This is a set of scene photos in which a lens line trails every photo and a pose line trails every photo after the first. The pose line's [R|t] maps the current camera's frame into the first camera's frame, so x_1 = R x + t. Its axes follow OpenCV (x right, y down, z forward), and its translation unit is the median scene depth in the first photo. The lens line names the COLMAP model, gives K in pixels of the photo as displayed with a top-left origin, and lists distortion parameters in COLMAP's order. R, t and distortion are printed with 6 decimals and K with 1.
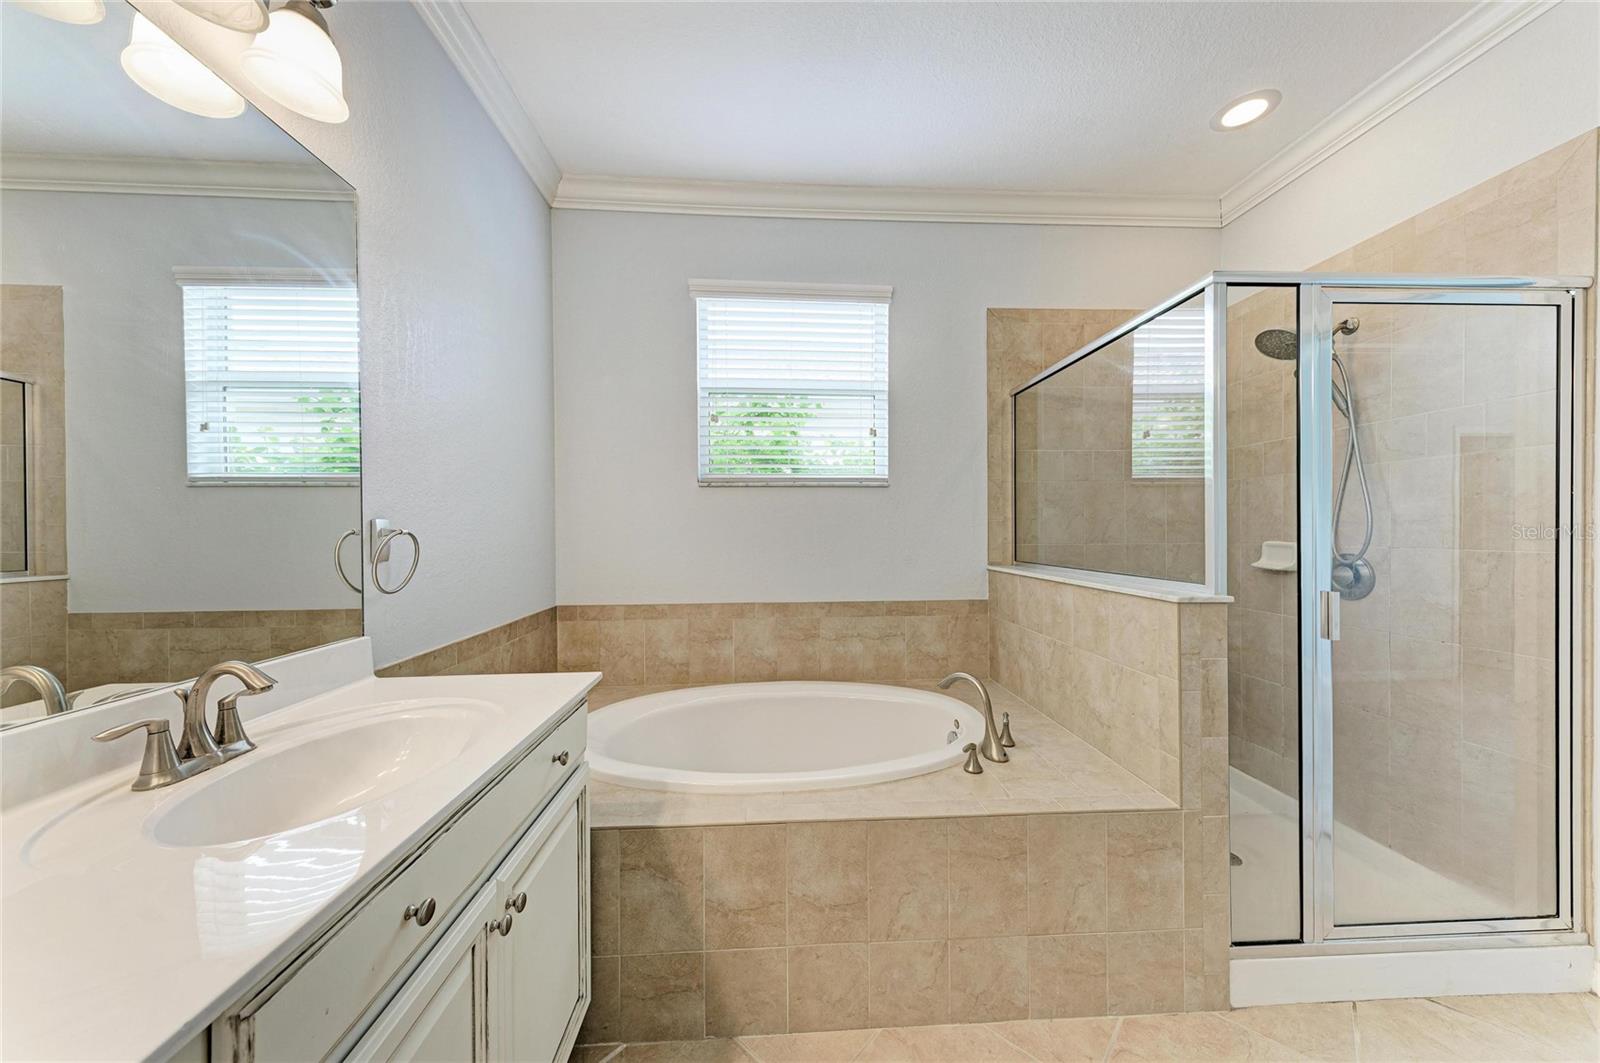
lens RADIAL K [[543.4, 0, 803.7], [0, 543.4, 532.8], [0, 0, 1]] dist [0.014534, -0.002085]
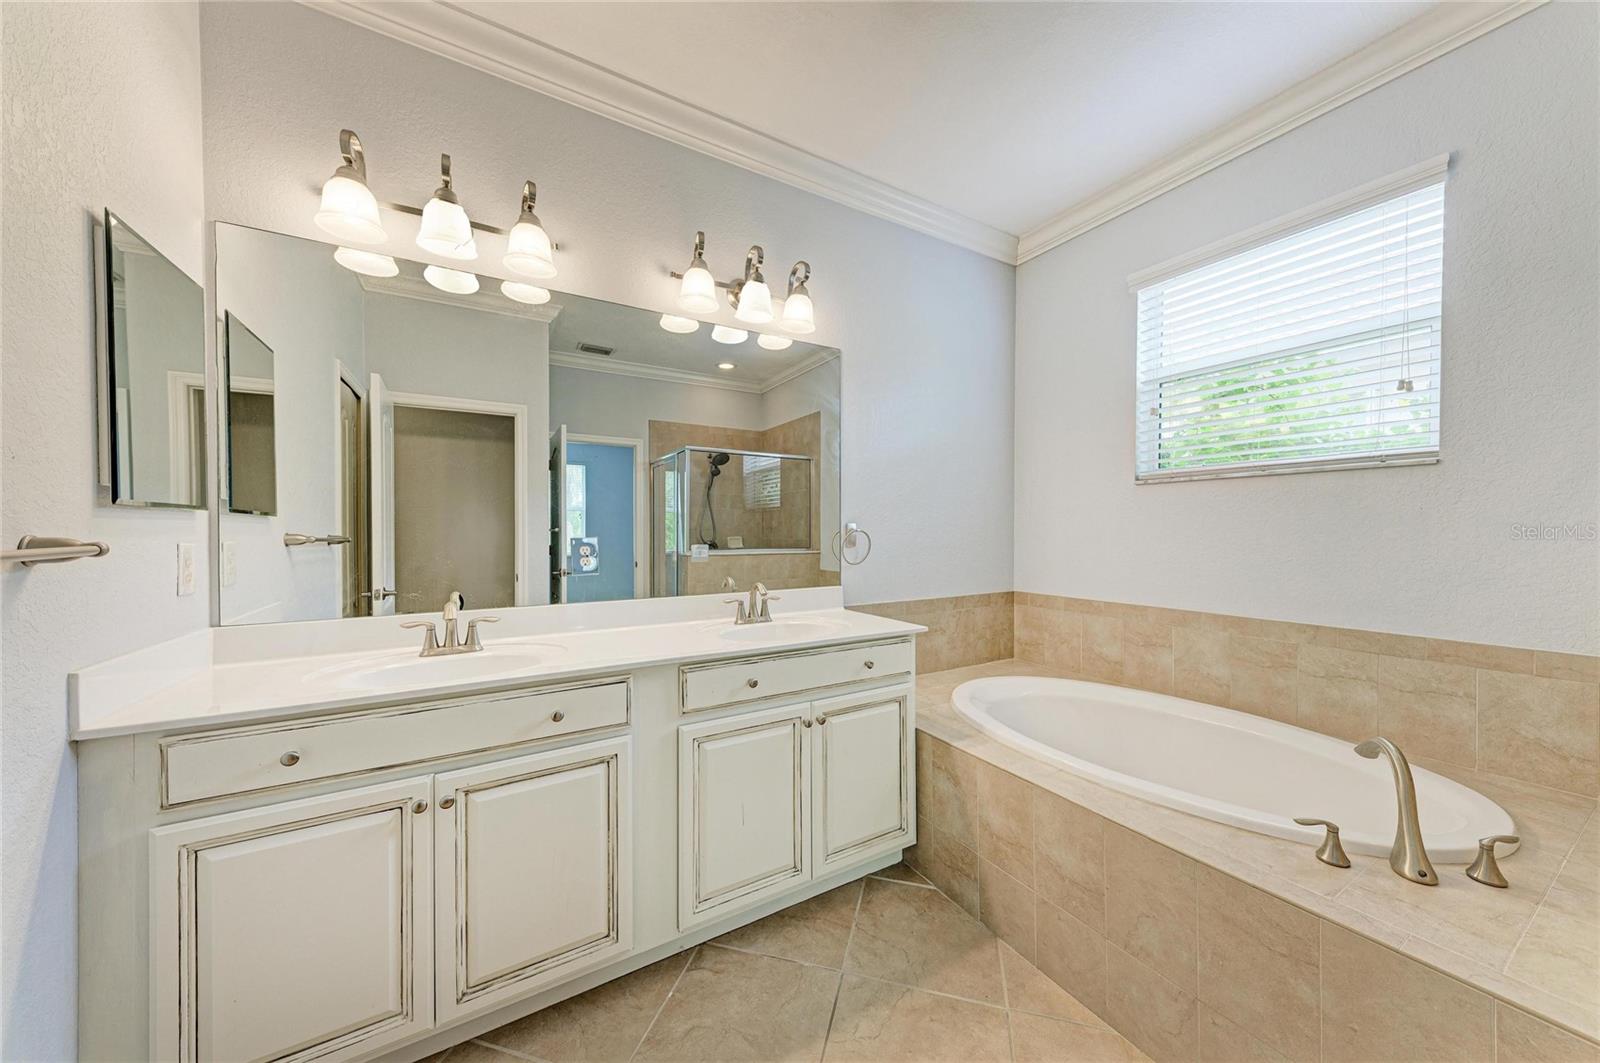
lens RADIAL K [[543.4, 0, 798.4], [0, 543.4, 532.8], [0, 0, 1]] dist [0.014534, -0.002085]
pose [[0.443451, 0.006867, -0.896272, 0.437764], [-0.004459, 0.999975, 0.005455, -0.002311], [0.896288, 0.001578, 0.443470, 0.022965]]
